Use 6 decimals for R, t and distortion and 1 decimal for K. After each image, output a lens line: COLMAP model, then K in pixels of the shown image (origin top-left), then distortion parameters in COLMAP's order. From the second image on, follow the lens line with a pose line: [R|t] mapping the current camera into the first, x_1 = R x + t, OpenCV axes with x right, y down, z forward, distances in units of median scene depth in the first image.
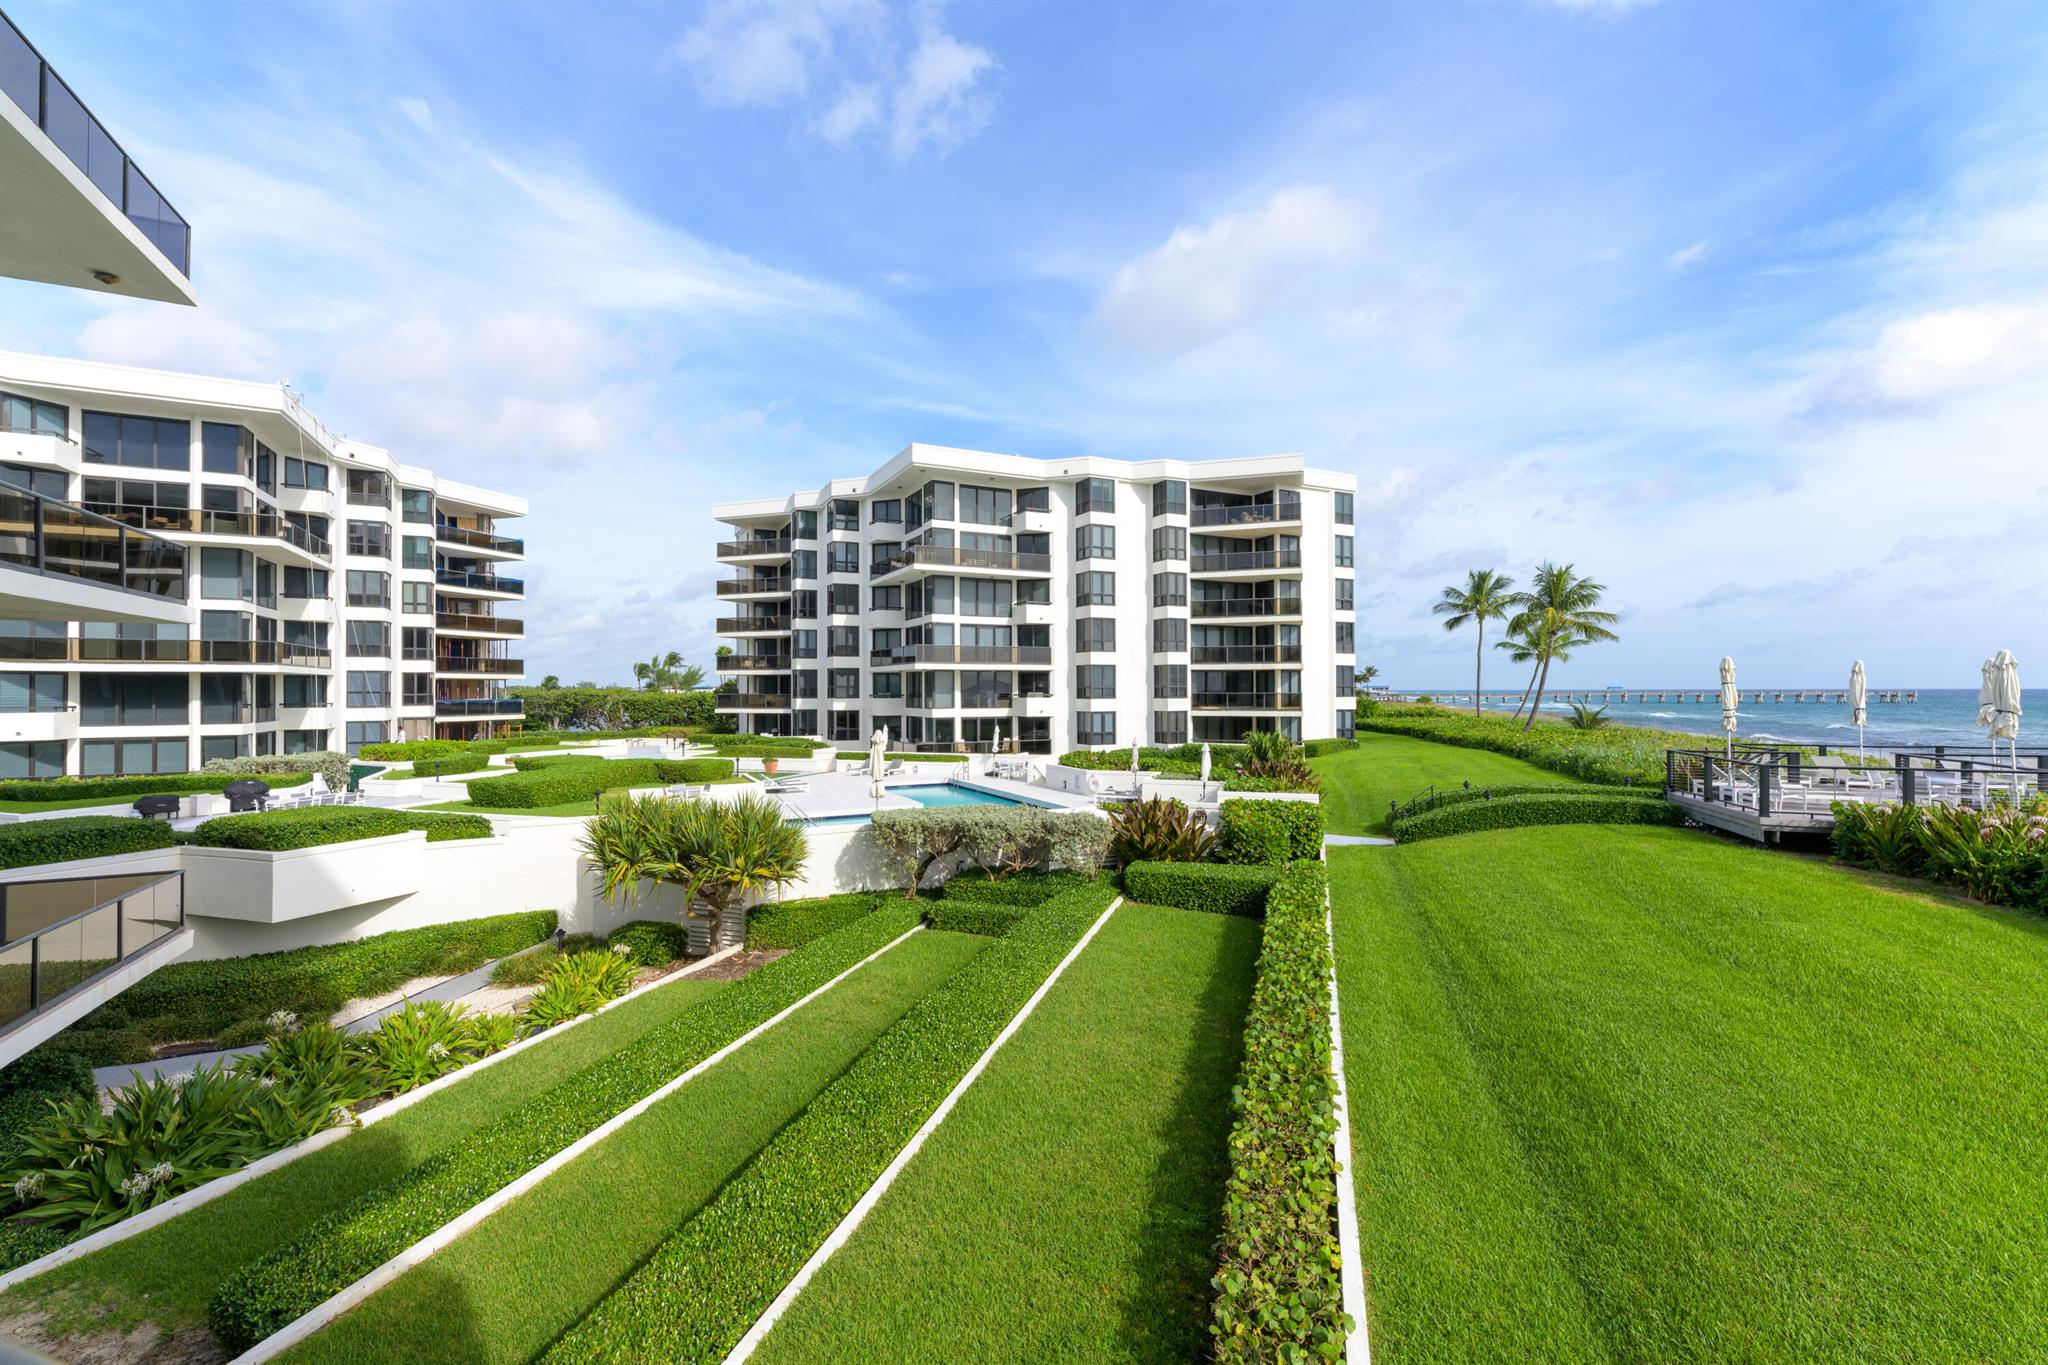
lens RADIAL K [[849.0, 0, 1031.8], [0, 849.0, 693.2], [0, 0, 1]] dist [-0.000127, -0.000920]
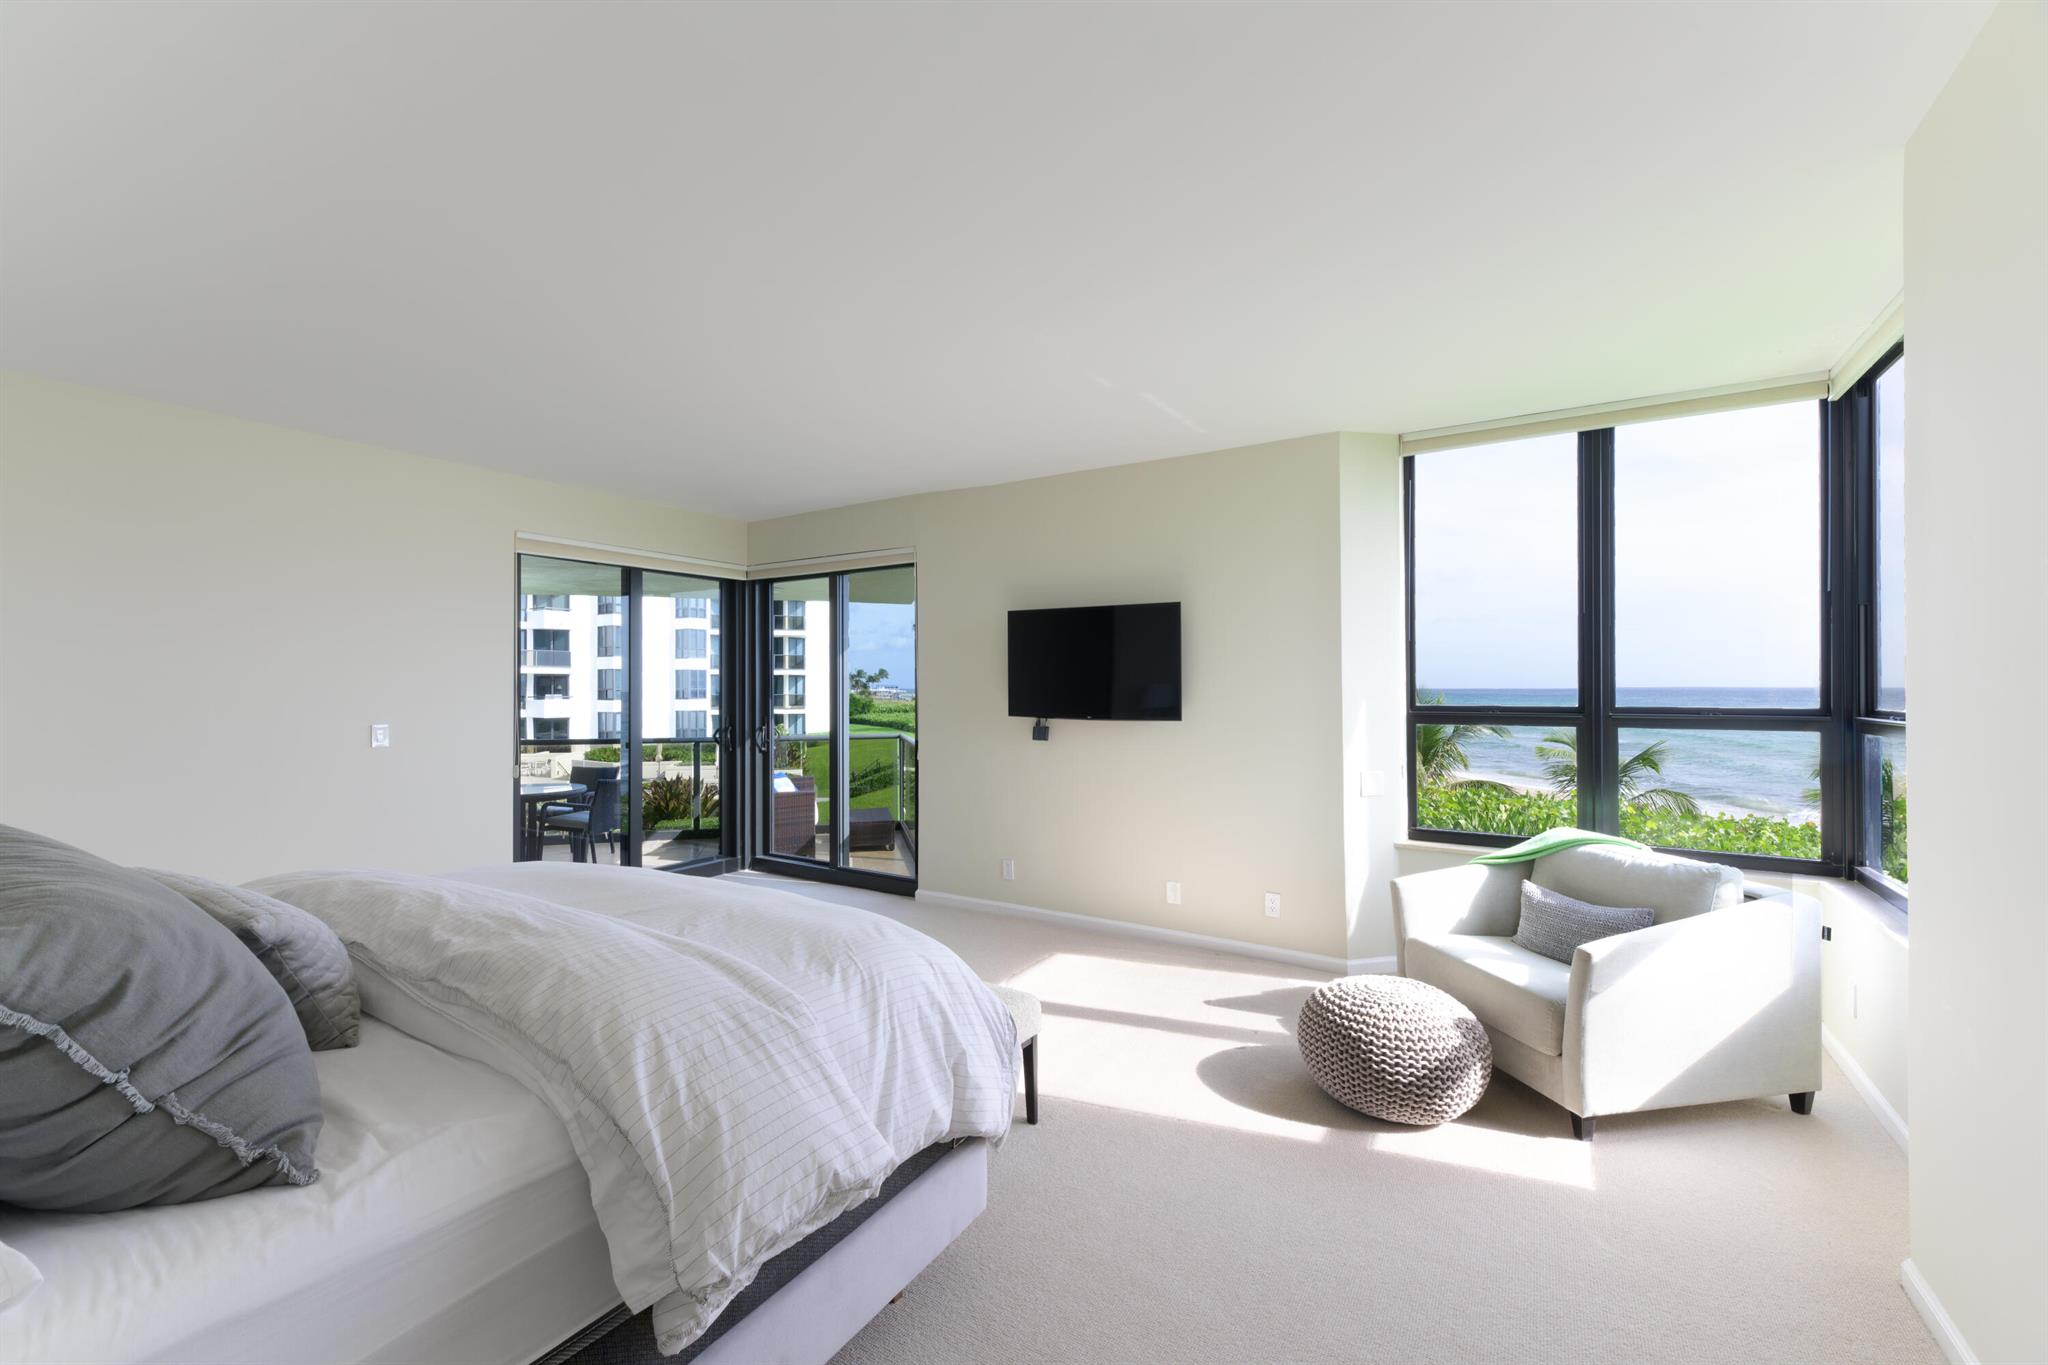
lens RADIAL K [[849.0, 0, 1031.8], [0, 849.0, 693.2], [0, 0, 1]] dist [-0.000127, -0.000920]
pose [[0.857675, -0.002351, 0.514187, -0.031266], [0.000660, 0.999994, 0.003471, -0.005983], [-0.514192, -0.002638, 0.857671, -0.216050]]
